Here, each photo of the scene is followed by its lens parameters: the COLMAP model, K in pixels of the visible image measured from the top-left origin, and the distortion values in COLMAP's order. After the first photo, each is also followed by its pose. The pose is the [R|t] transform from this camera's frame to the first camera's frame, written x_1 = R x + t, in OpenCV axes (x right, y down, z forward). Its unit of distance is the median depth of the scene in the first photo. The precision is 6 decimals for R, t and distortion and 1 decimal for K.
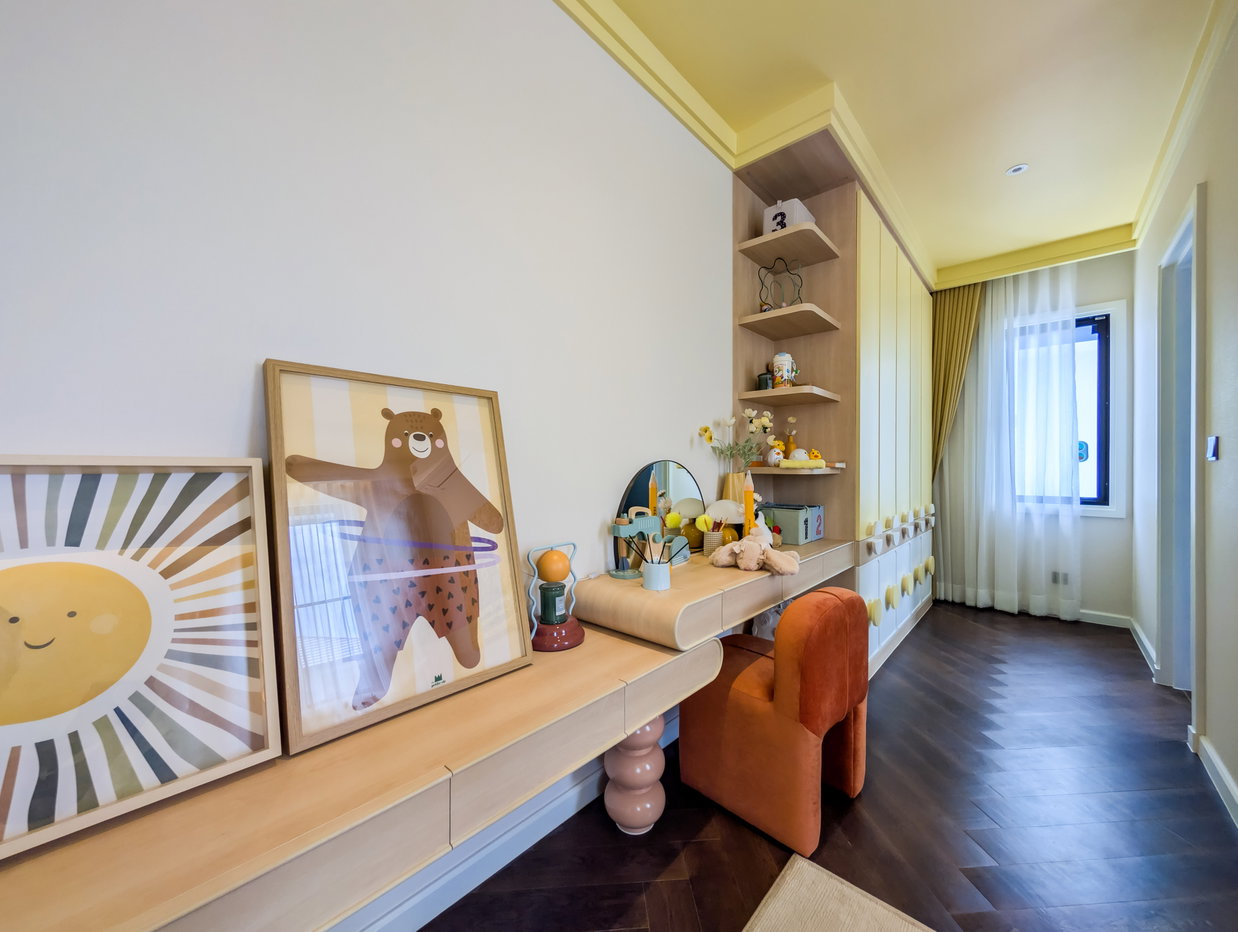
lens RADIAL K [[471.4, 0, 621.9], [0, 471.4, 468.8], [0, 0, 1]] dist [-0.001135, 0.000369]
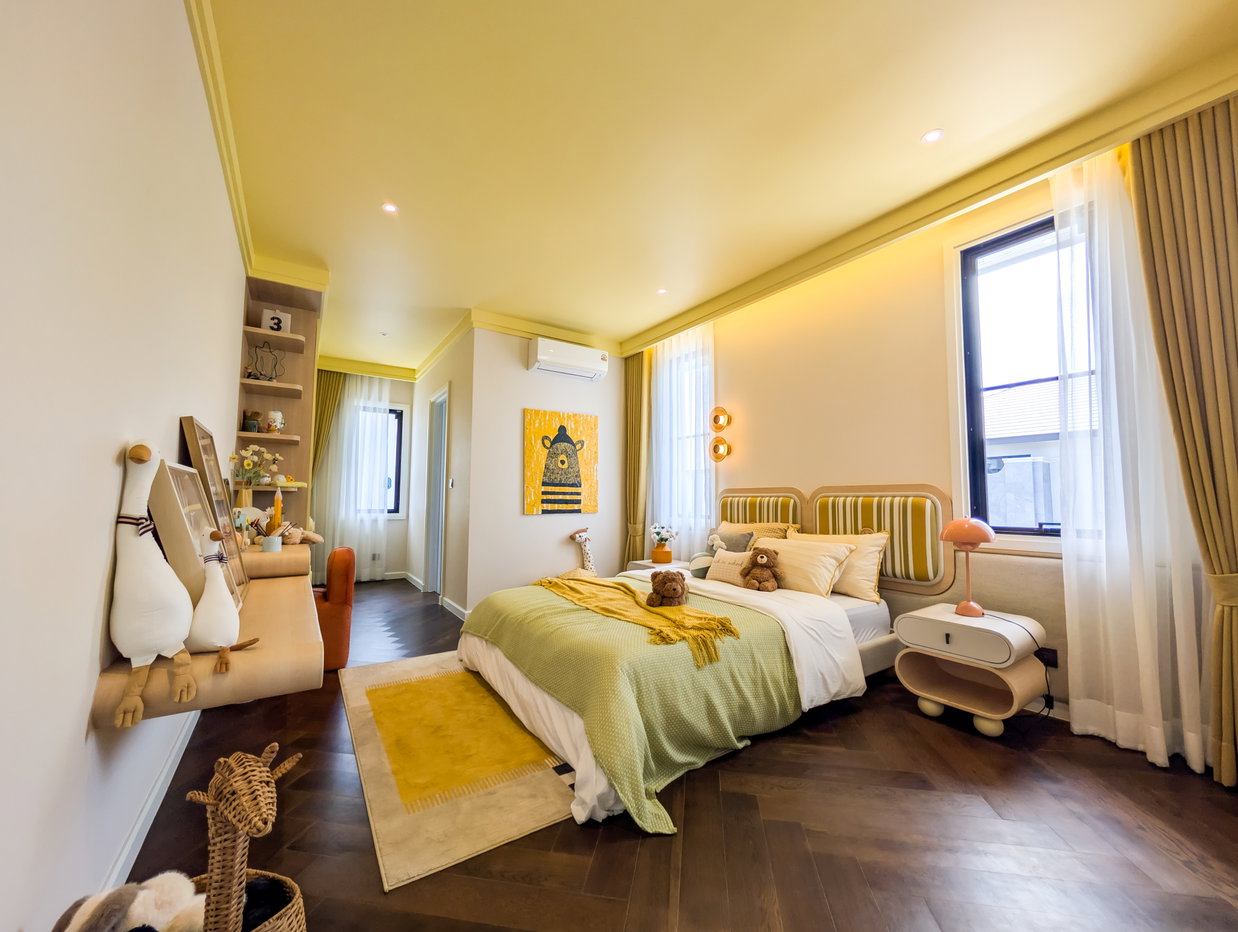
lens RADIAL K [[471.4, 0, 621.9], [0, 471.4, 468.8], [0, 0, 1]] dist [-0.001135, 0.000369]
pose [[0.236547, 0.064991, 0.969444, -0.547673], [-0.005326, 0.997832, -0.065595, 0.021179], [-0.971605, 0.010353, 0.236381, -0.278028]]
